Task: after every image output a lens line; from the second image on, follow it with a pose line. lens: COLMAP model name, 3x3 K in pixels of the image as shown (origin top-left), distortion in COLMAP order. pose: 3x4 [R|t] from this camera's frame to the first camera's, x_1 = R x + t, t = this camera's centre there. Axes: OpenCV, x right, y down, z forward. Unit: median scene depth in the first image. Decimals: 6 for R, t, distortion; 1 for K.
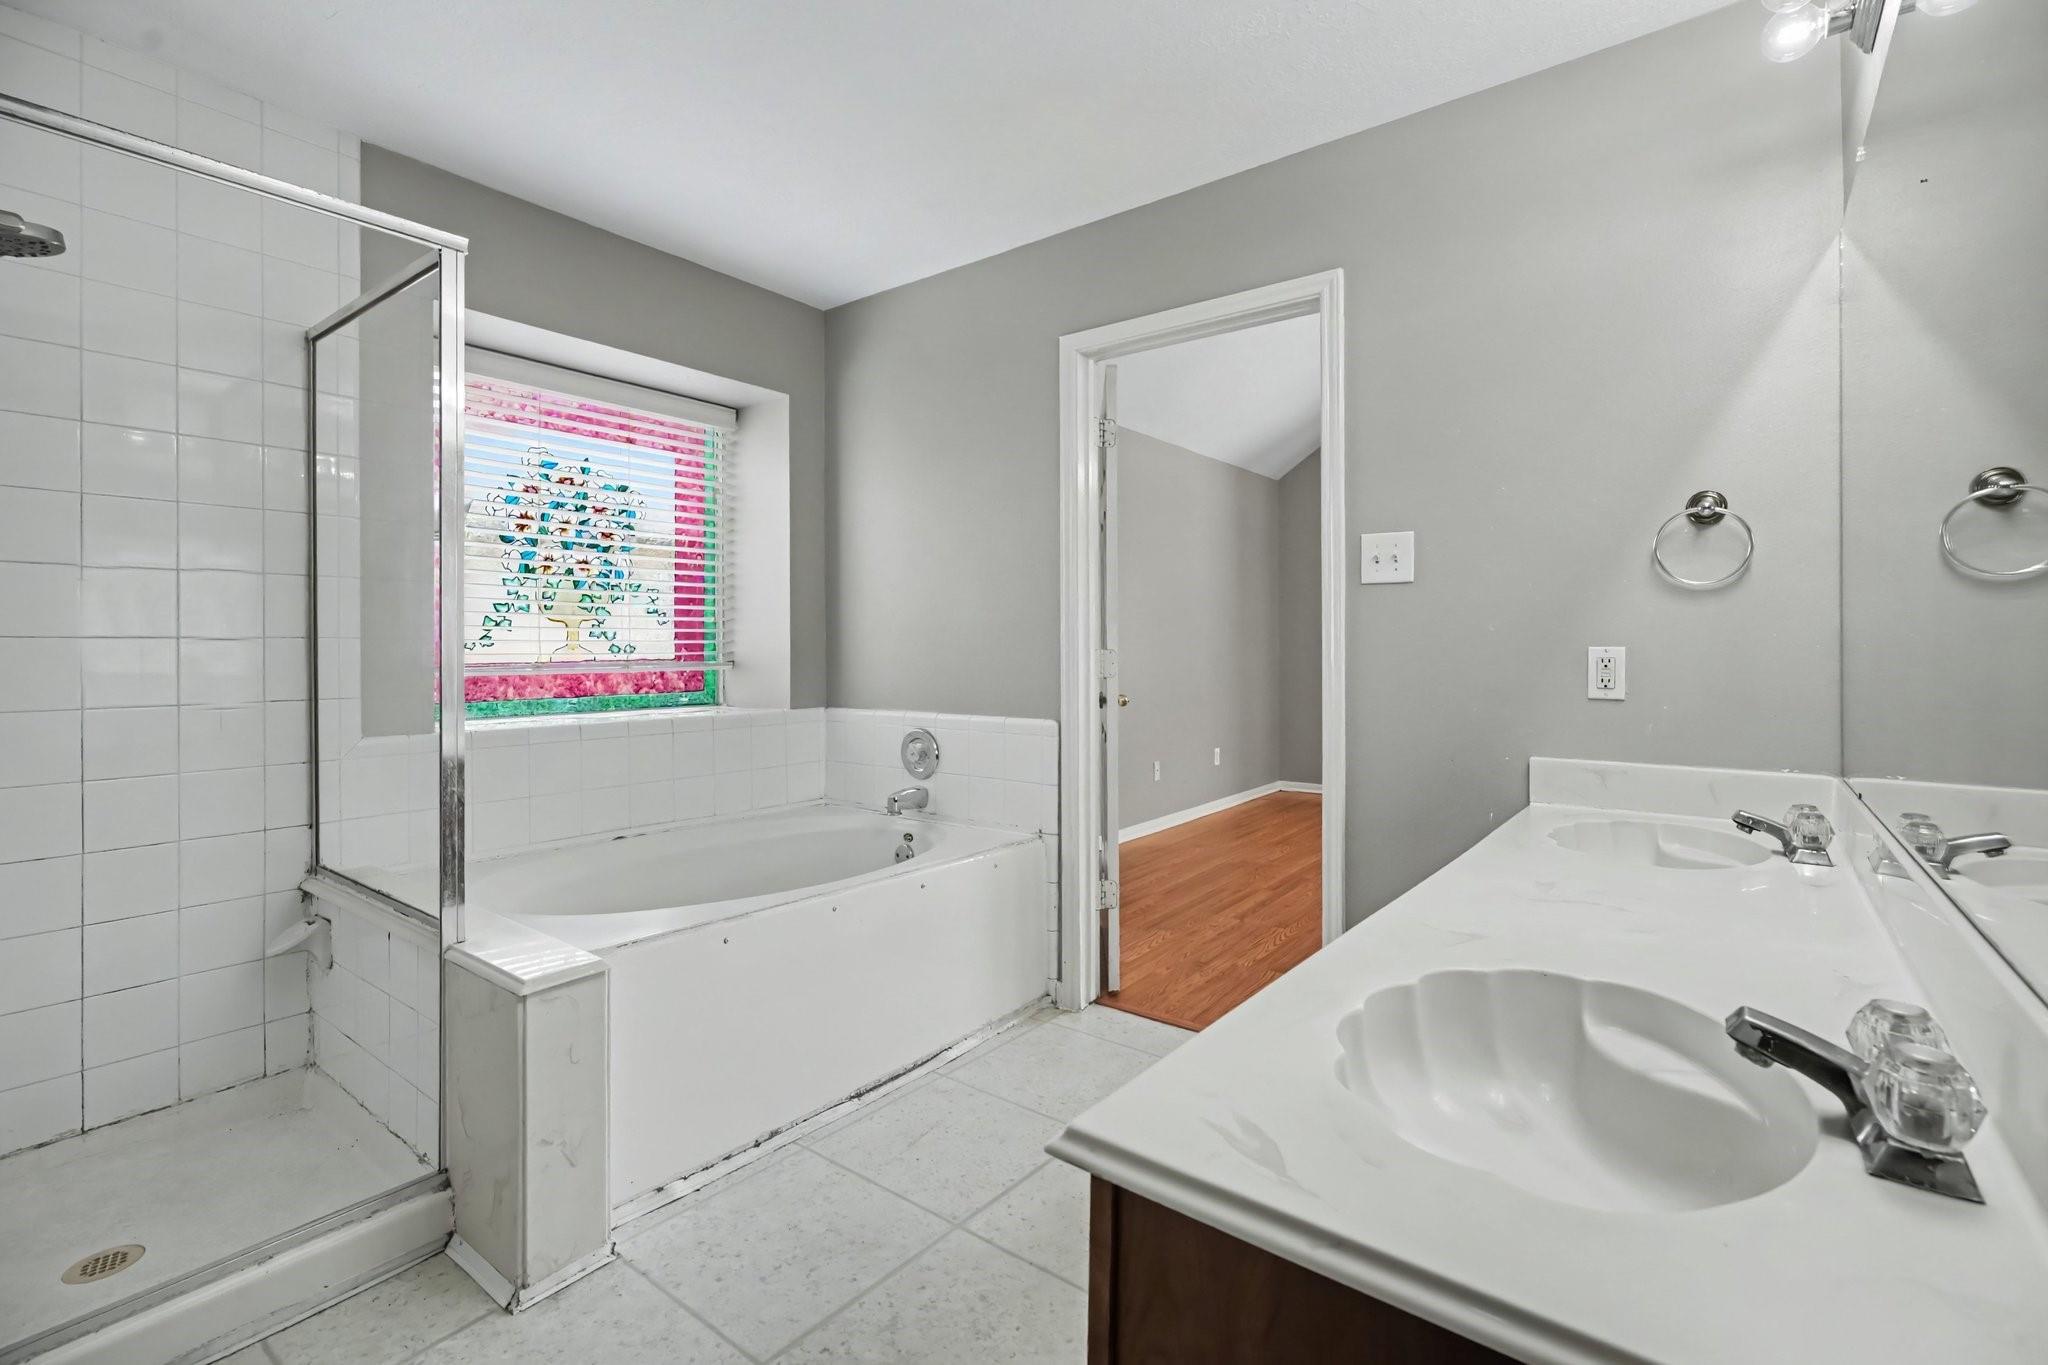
lens RADIAL K [[925.2, 0, 1026.5], [0, 925.2, 668.9], [0, 0, 1]] dist [-0.001738, 0.000119]
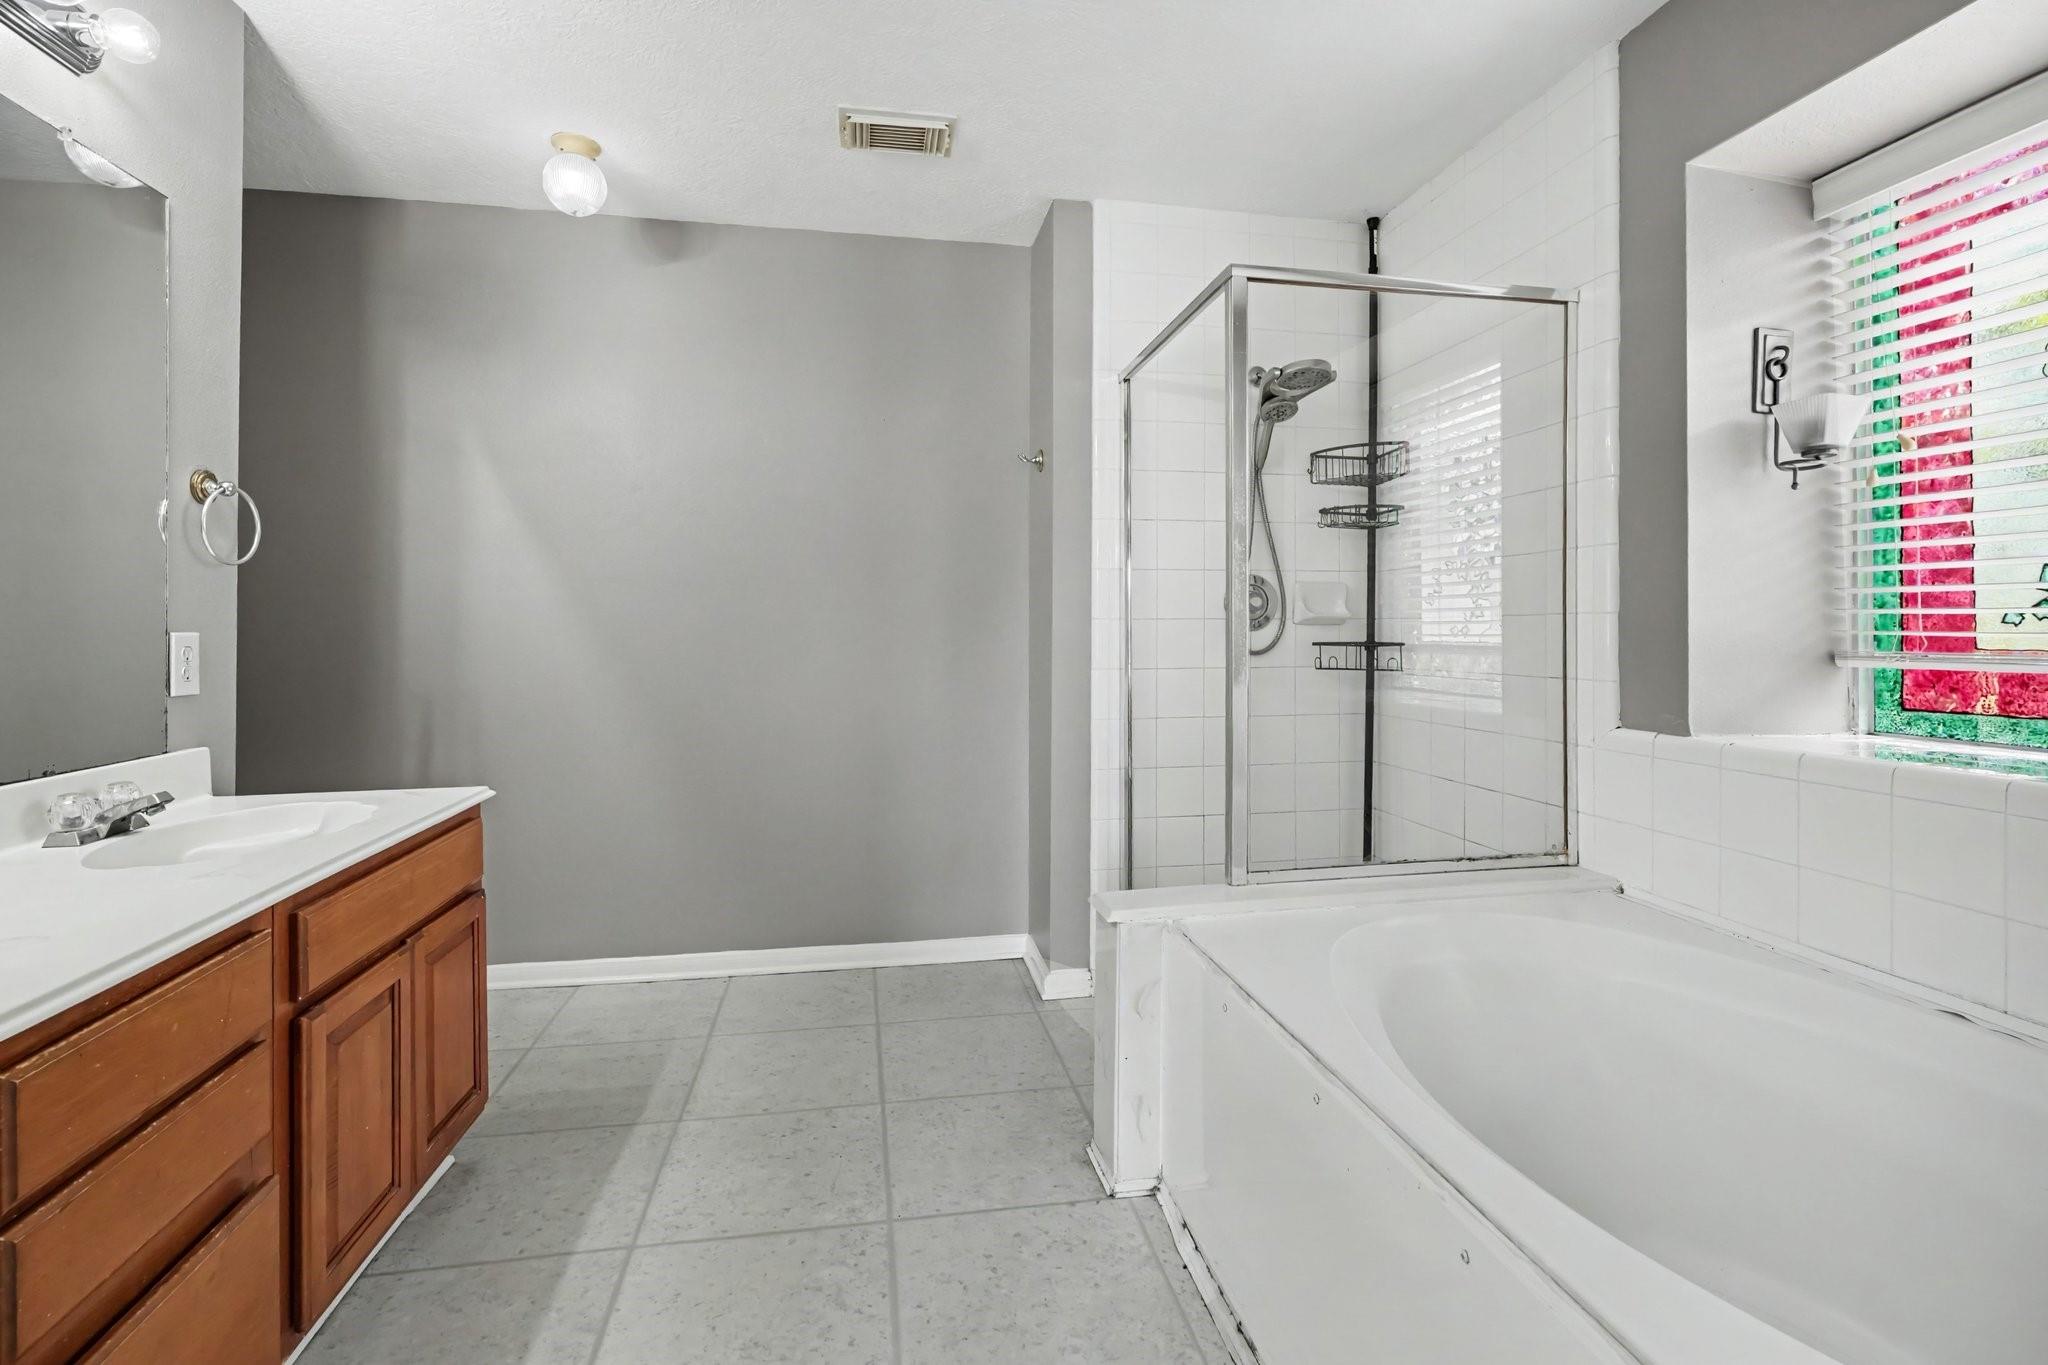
lens RADIAL K [[925.2, 0, 1024.7], [0, 925.2, 607.5], [0, 0, 1]] dist [-0.001738, 0.000119]
pose [[-0.670146, -0.009192, -0.742172, 0.452255], [-0.009927, 0.999945, -0.003421, -0.044956], [0.742163, 0.005075, -0.670200, 1.739344]]
